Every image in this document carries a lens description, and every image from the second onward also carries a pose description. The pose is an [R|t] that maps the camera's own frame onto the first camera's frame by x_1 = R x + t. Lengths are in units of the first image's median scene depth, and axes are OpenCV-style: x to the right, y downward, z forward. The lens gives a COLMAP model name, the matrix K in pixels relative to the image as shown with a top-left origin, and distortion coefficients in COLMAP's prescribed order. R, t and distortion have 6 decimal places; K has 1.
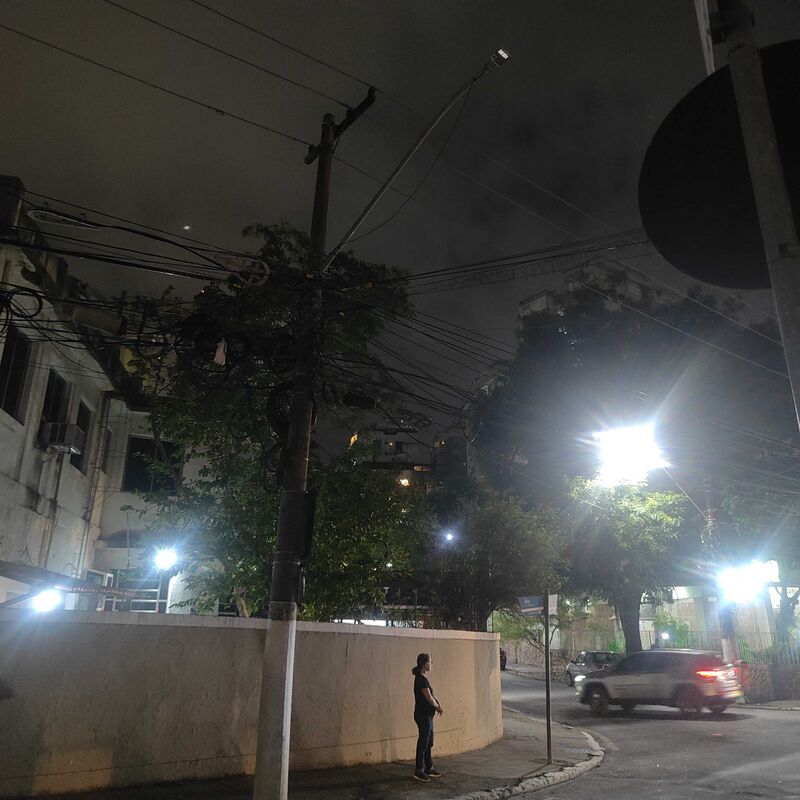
lens RADIAL K [[667.3, 0, 400.0], [0, 667.3, 400.0], [0, 0, 1]] dist [0.014650, 0.007391]
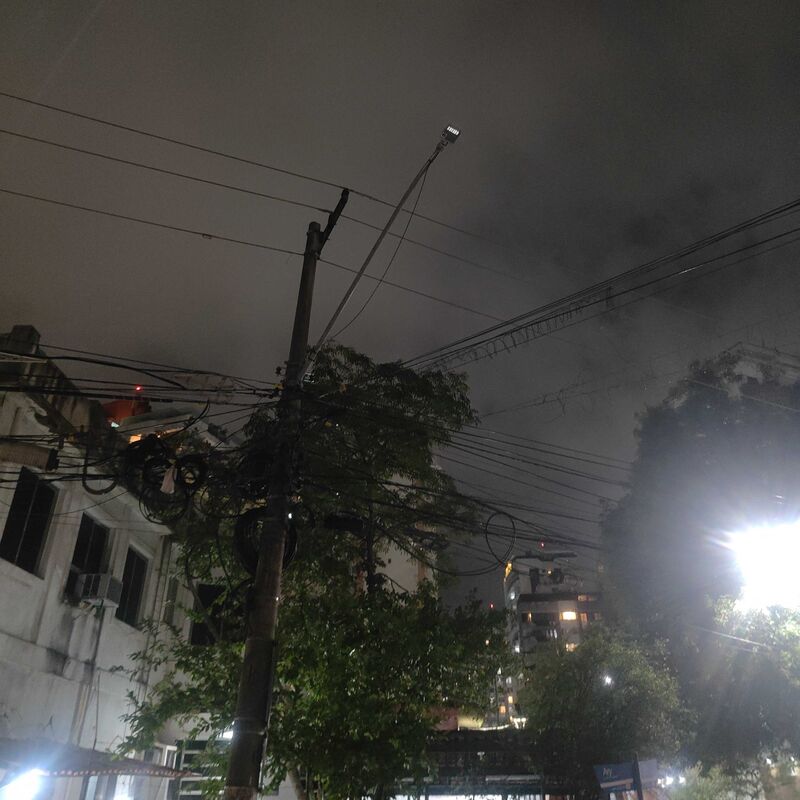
lens RADIAL K [[703.0, 0, 427.4], [0, 703.0, 365.3], [0, 0, 1]] dist [0.011058, 0.005628]
pose [[0.982158, -0.115400, -0.148486, 0.131855], [0.079500, 0.970345, -0.228279, 0.013878], [0.170426, 0.212401, 0.962206, 0.066913]]
